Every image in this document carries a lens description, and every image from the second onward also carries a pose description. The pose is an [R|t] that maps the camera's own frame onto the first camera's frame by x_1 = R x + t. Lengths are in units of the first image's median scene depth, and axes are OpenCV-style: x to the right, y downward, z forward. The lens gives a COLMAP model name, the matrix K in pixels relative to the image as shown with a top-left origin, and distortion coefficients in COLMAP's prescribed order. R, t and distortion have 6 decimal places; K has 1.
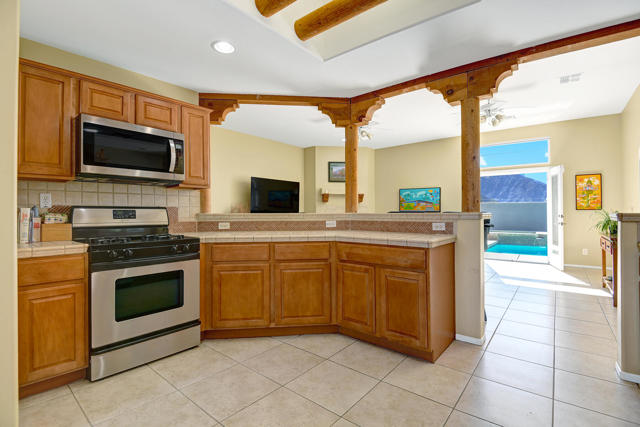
lens RADIAL K [[299.2, 0, 317.3], [0, 299.2, 211.6], [0, 0, 1]] dist [-0.024479, -0.008065]
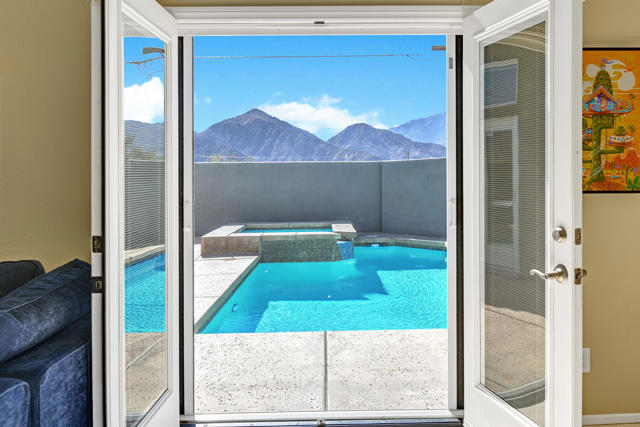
lens RADIAL K [[509.2, 0, 342.1], [0, 509.2, 166.7], [0, 0, 1]] dist [0.034223, 0.002125]
pose [[0.757876, 0.005970, 0.652372, 0.473266], [0.006599, 0.999837, -0.016816, -0.021759], [-0.652366, 0.017050, 0.757712, 0.789353]]
